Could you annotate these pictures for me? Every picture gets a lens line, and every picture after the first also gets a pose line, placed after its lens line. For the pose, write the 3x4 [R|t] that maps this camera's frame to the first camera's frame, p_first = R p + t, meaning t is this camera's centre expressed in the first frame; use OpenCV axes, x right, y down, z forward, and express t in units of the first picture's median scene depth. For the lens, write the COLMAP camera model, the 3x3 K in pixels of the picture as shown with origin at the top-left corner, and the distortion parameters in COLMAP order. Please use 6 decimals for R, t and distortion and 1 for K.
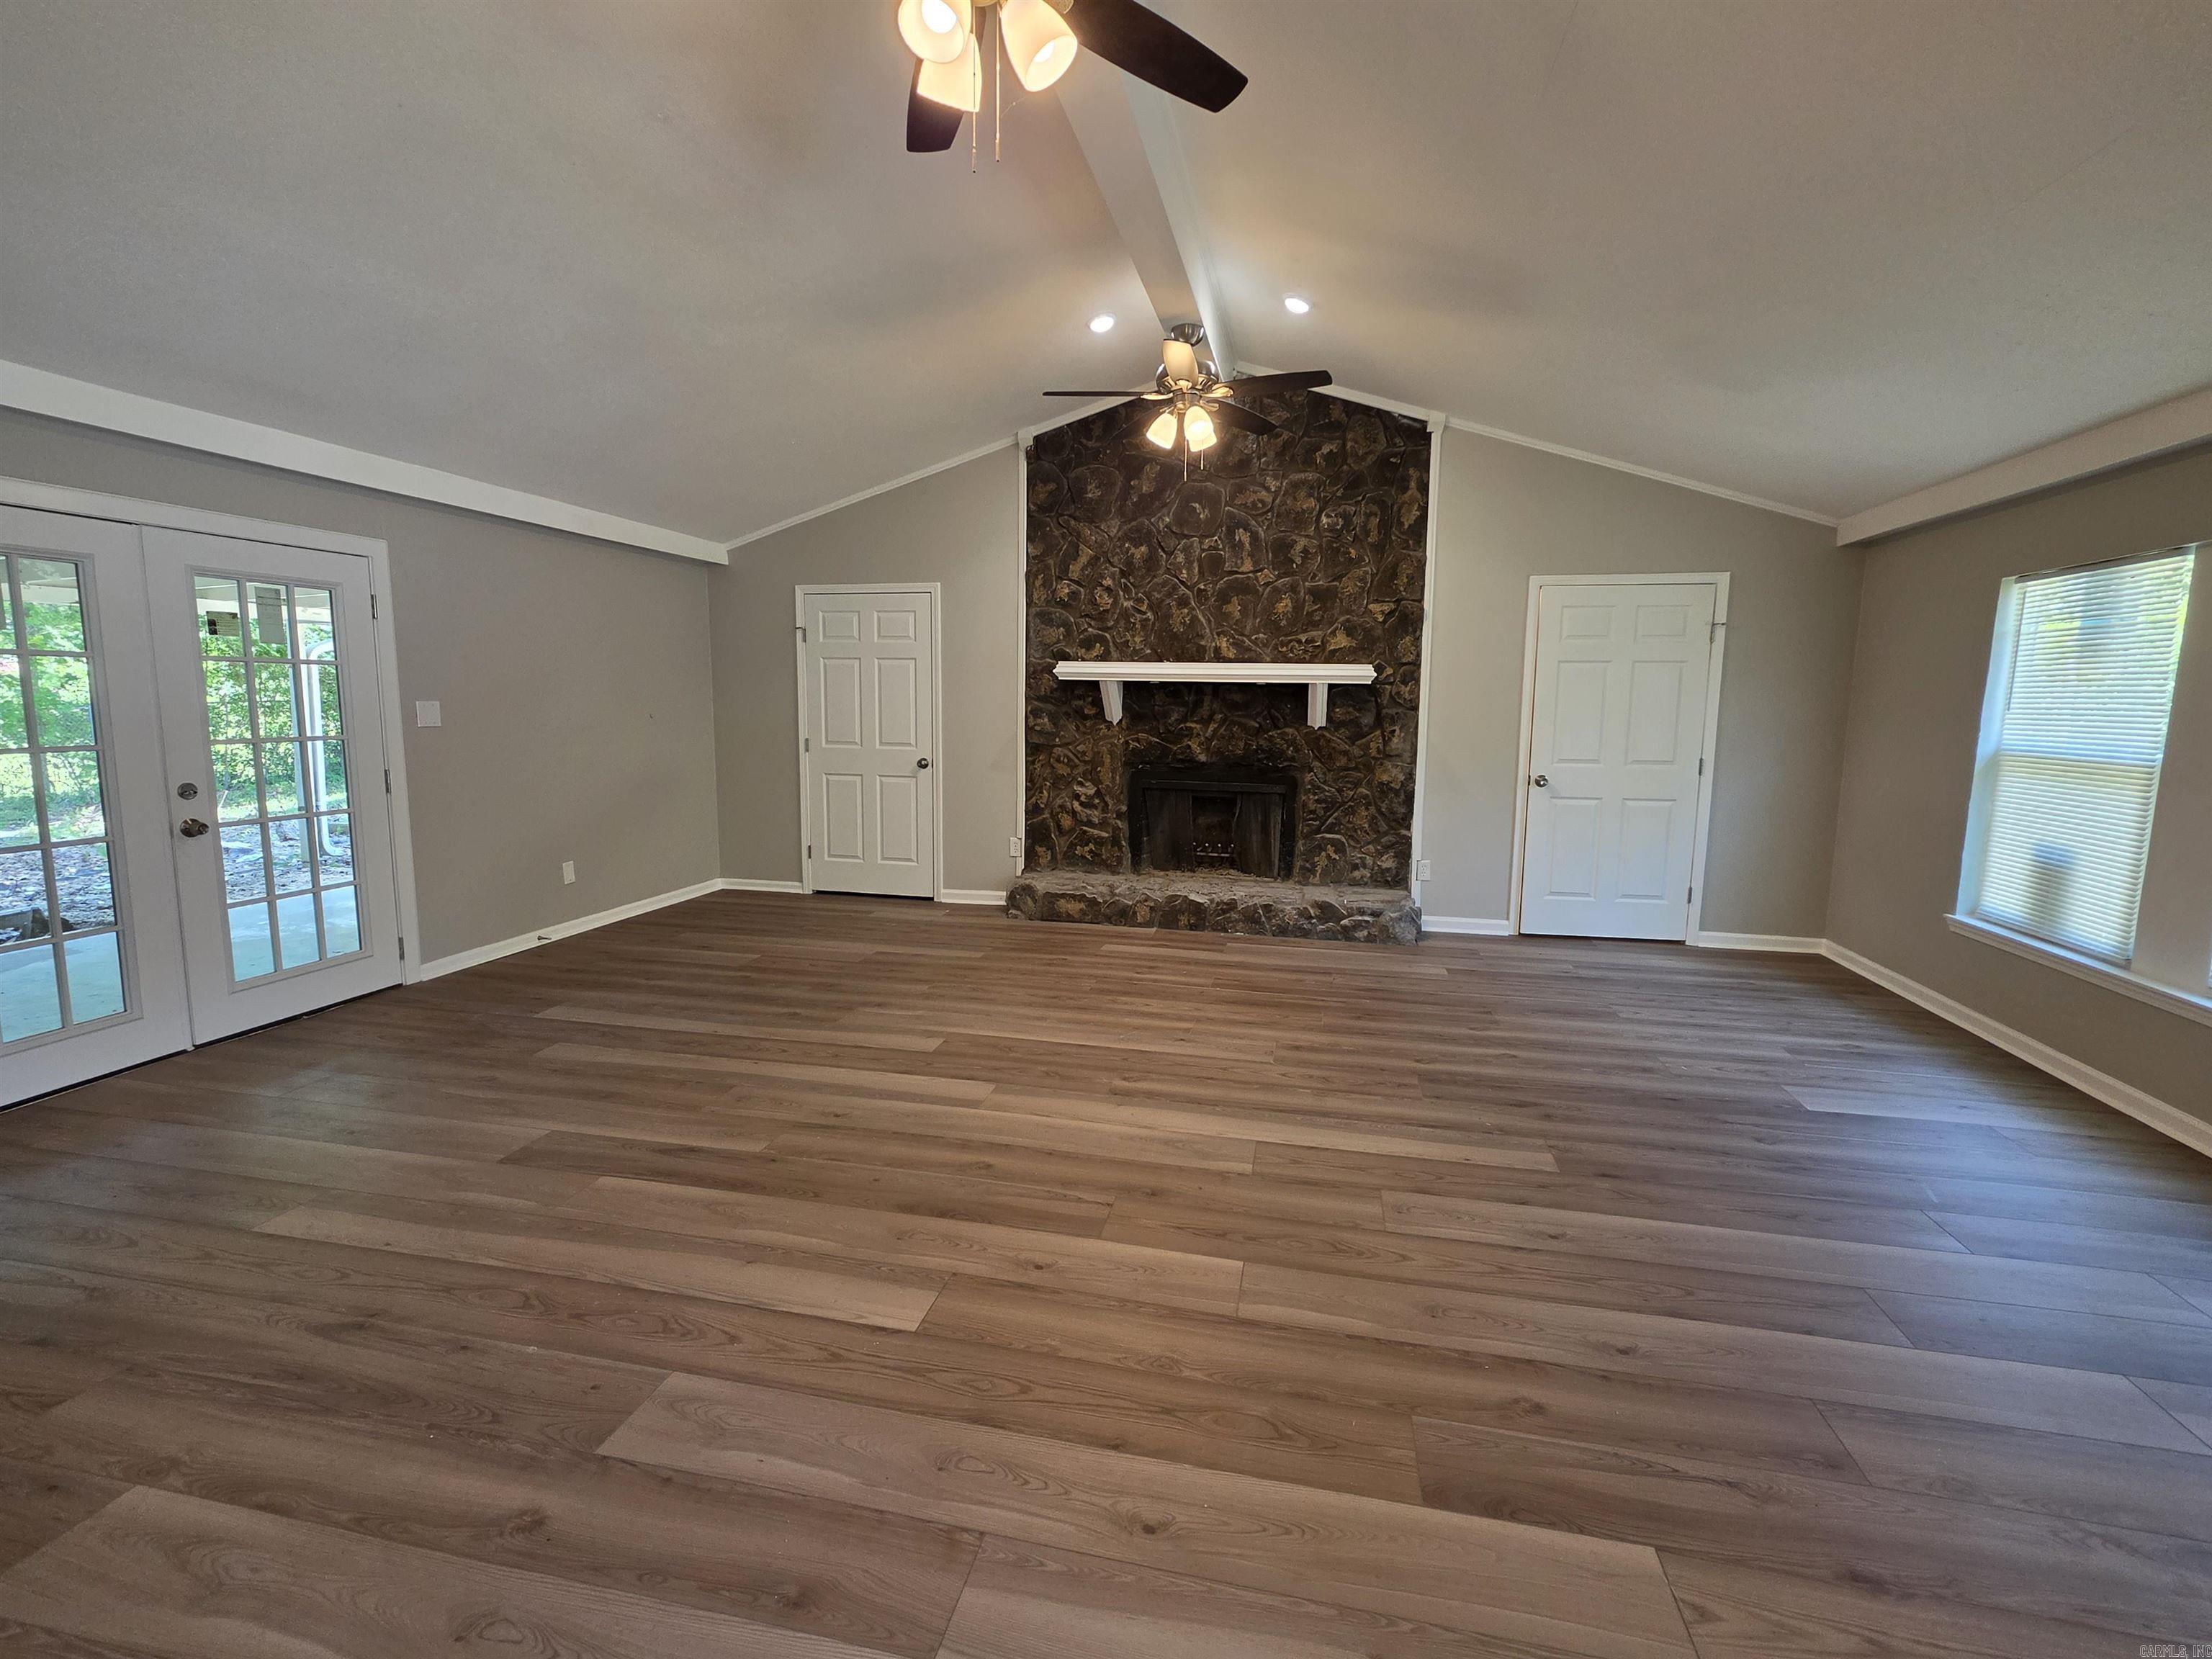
lens RADIAL K [[986.0, 0, 1110.5], [0, 986.0, 821.5], [0, 0, 1]] dist [-0.000425, 0.001194]
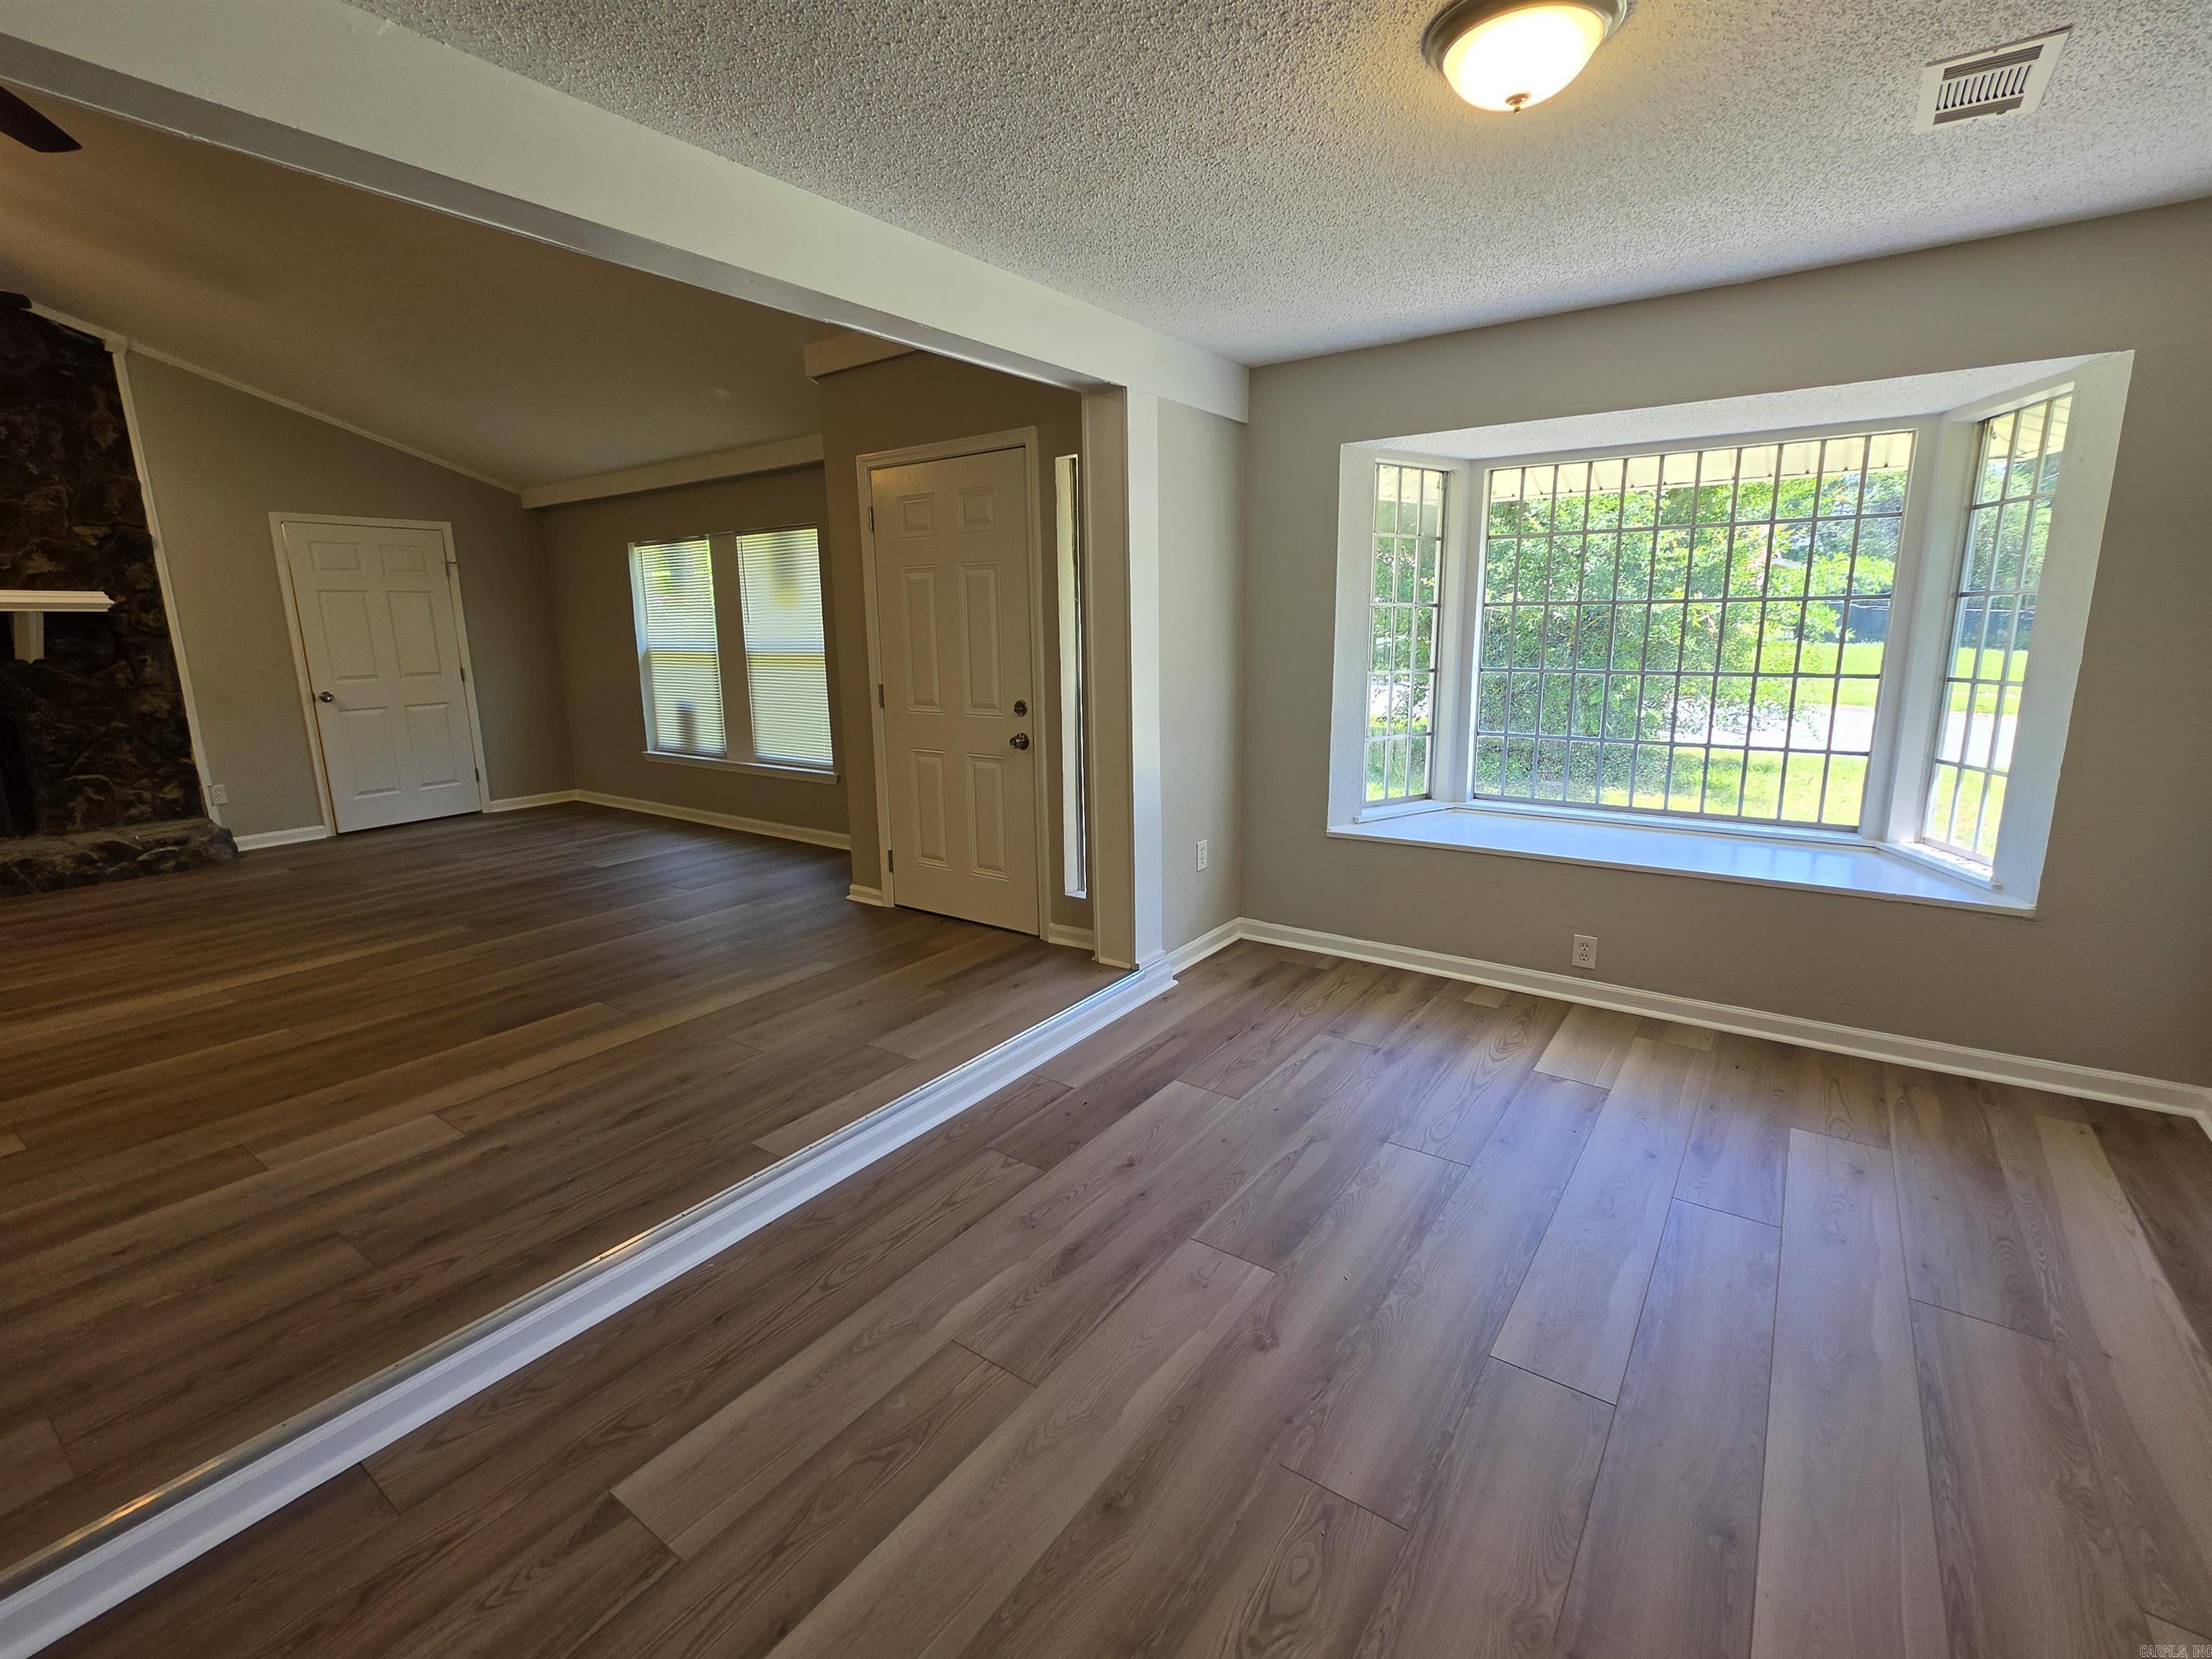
lens RADIAL K [[986.0, 0, 1110.5], [0, 986.0, 821.5], [0, 0, 1]] dist [-0.000425, 0.001194]
pose [[0.391189, -0.199488, 0.898429, -0.271627], [0.134396, 0.978142, 0.158670, 0.042183], [-0.910444, 0.058676, 0.409449, -0.293270]]
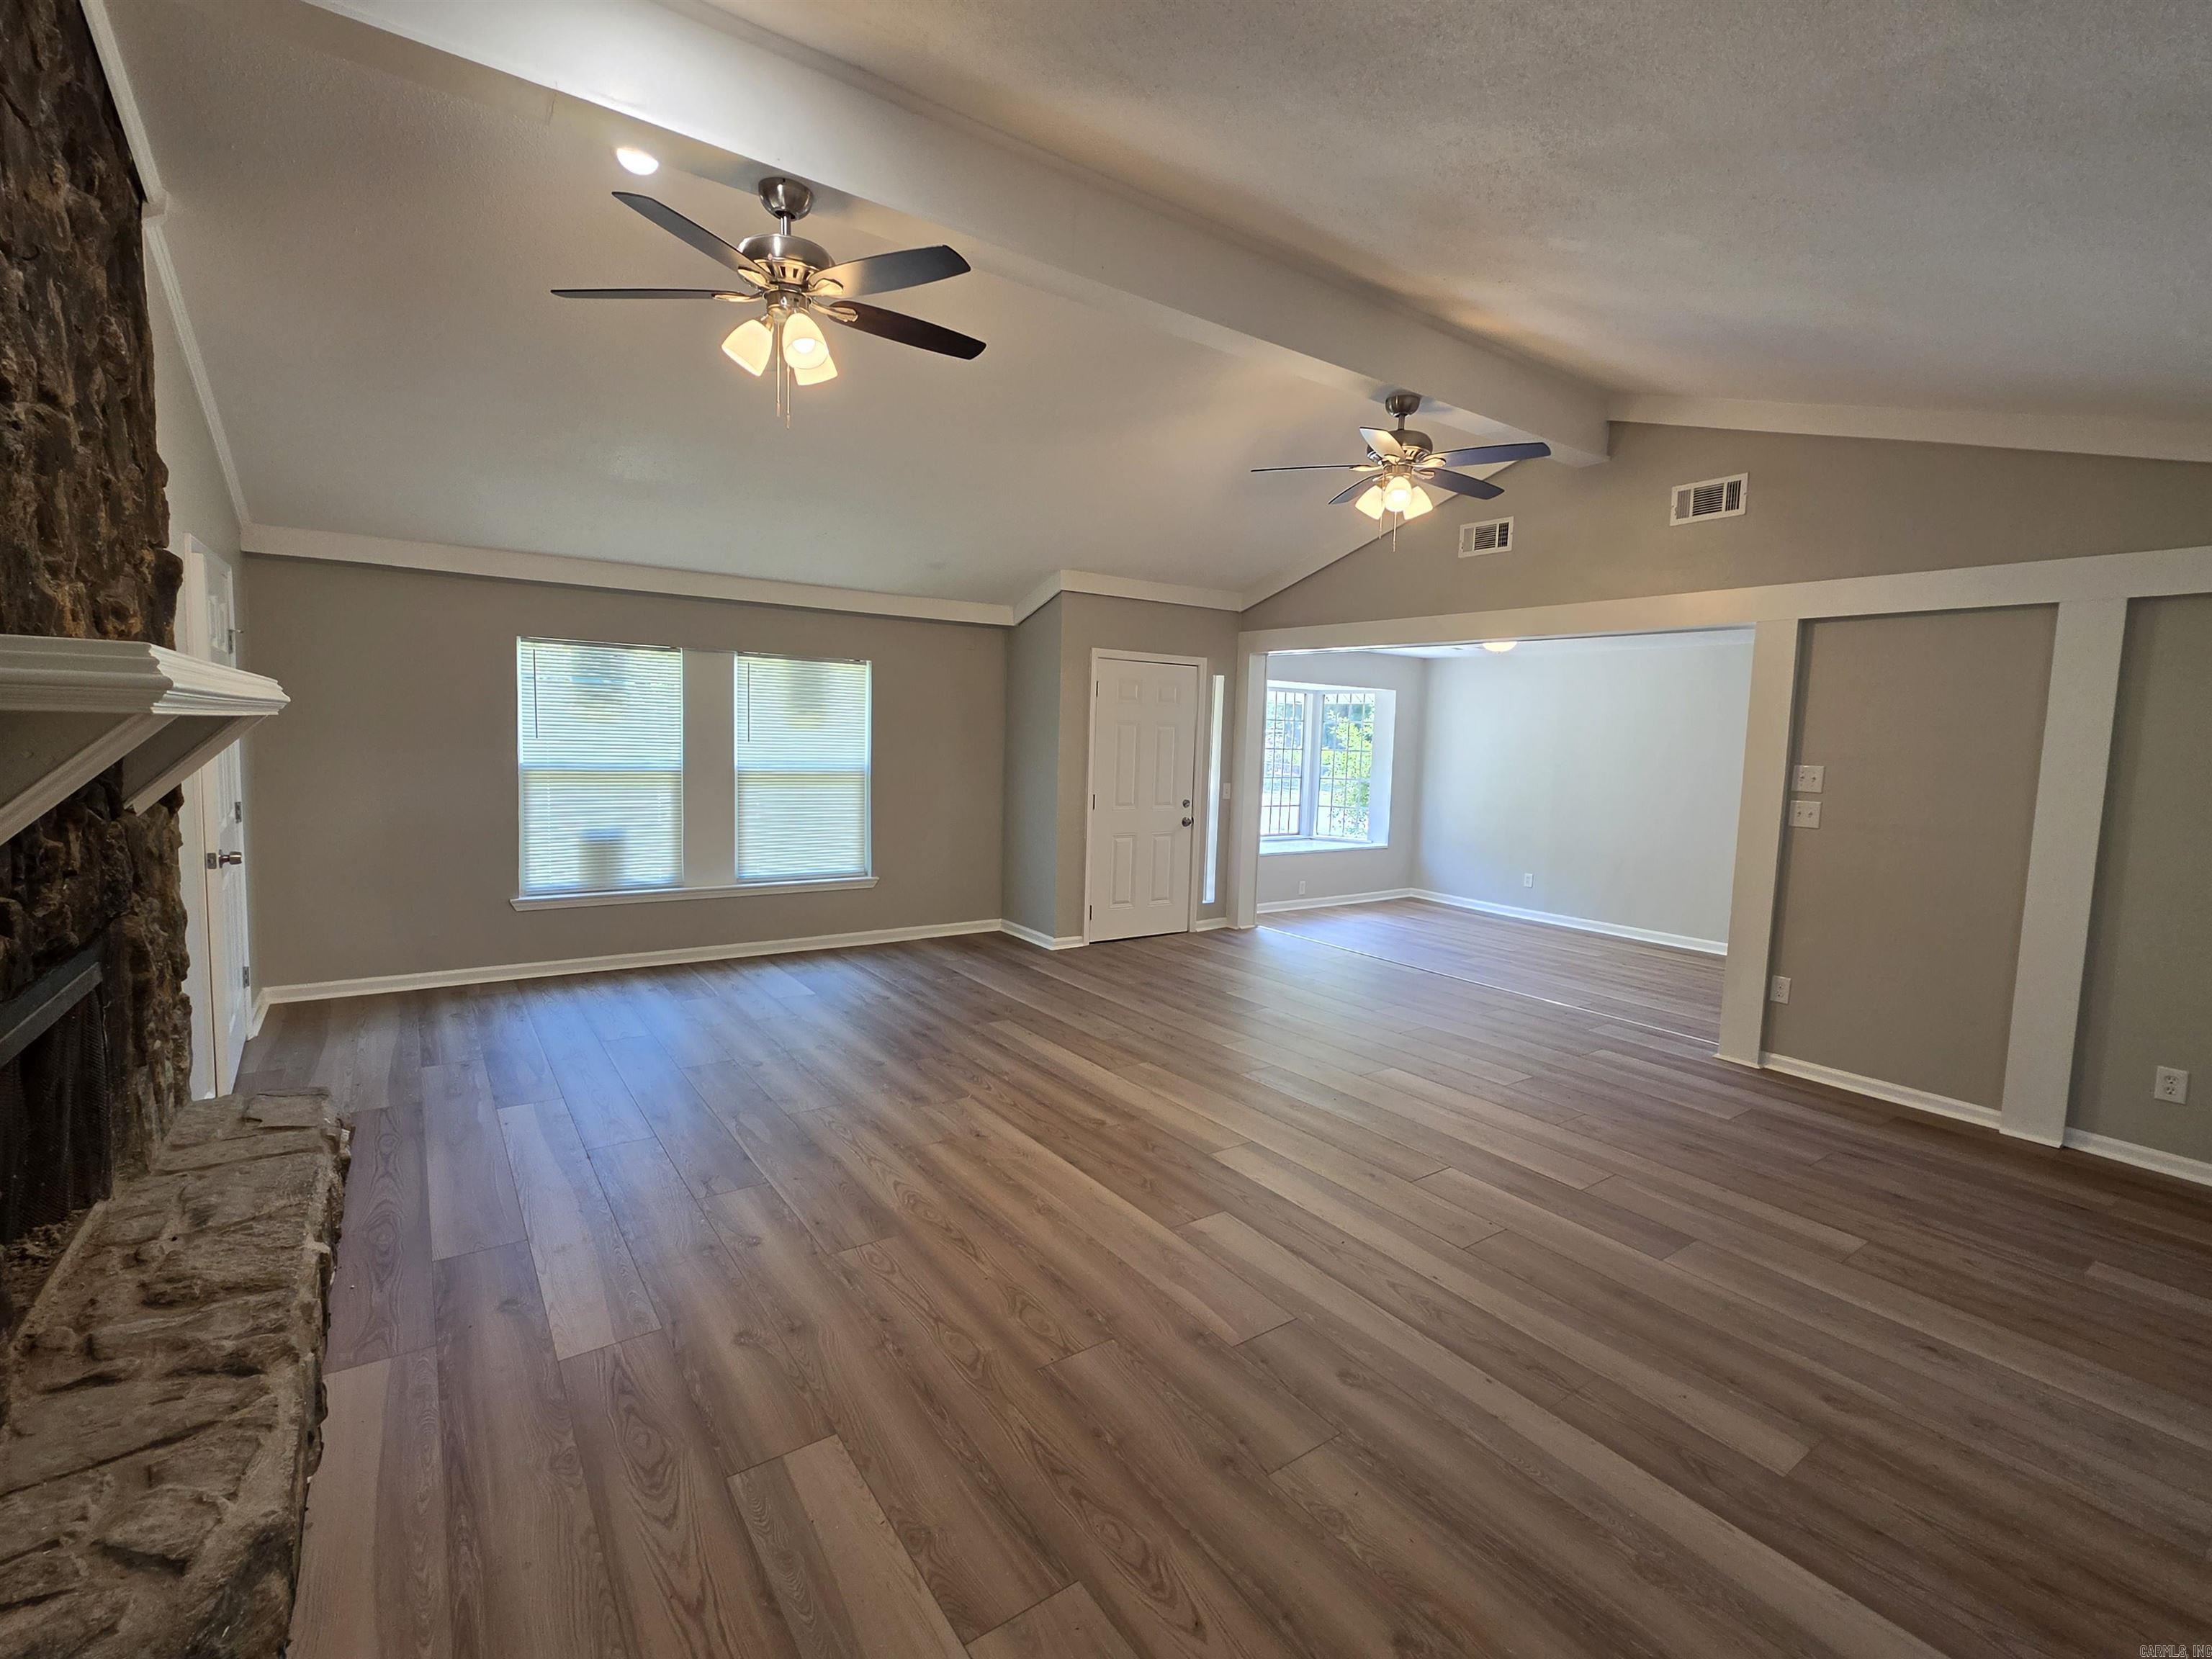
lens RADIAL K [[986.0, 0, 1110.5], [0, 986.0, 821.5], [0, 0, 1]] dist [-0.000425, 0.001194]
pose [[-0.738352, -0.094158, 0.667810, -0.436052], [0.044904, 0.981145, 0.187984, -0.166119], [-0.672919, 0.168786, -0.720203, 1.113477]]
